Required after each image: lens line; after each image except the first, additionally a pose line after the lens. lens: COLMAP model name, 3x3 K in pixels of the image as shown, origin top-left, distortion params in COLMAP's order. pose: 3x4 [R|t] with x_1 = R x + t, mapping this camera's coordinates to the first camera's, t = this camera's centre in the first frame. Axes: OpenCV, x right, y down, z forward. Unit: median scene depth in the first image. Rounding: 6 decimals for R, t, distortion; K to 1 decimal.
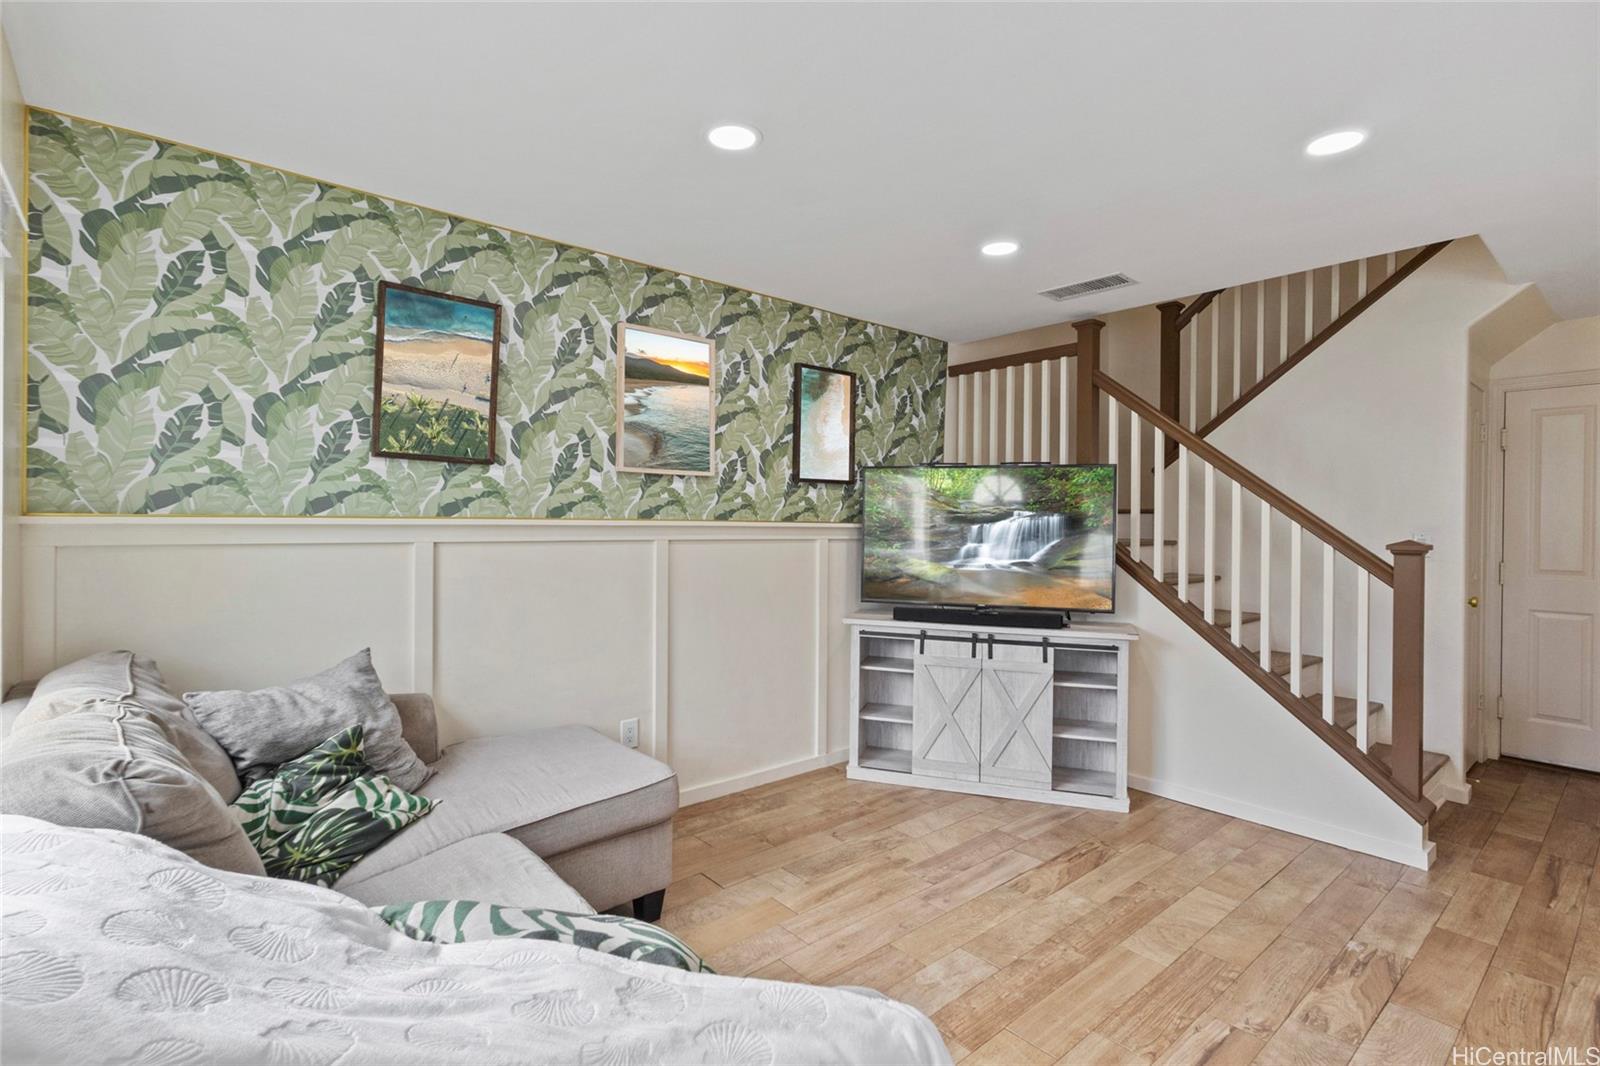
lens RADIAL K [[749.2, 0, 762.2], [0, 749.2, 531.8], [0, 0, 1]] dist [0.006165, -0.001108]
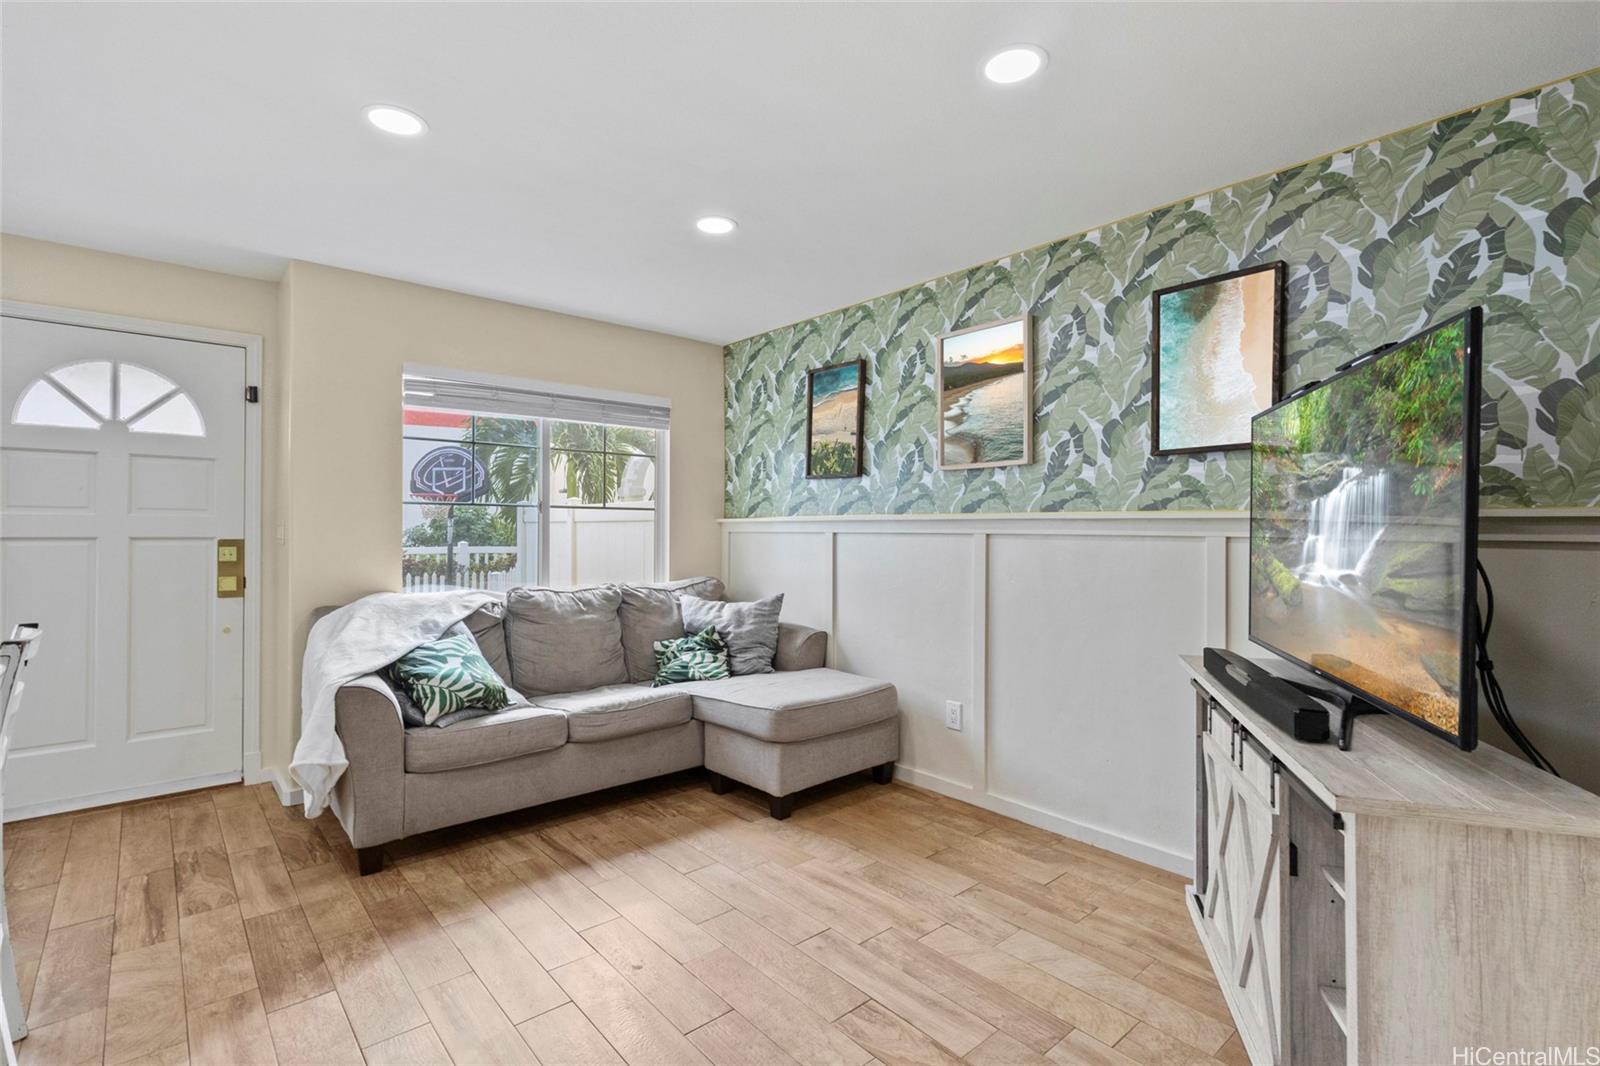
lens RADIAL K [[749.2, 0, 799.7], [0, 749.2, 525.9], [0, 0, 1]] dist [0.006165, -0.001108]
pose [[0.028108, -0.012733, -0.999524, 0.859305], [-0.017516, 0.999759, -0.013229, 0.017828], [0.999451, 0.017880, 0.027879, 0.730127]]
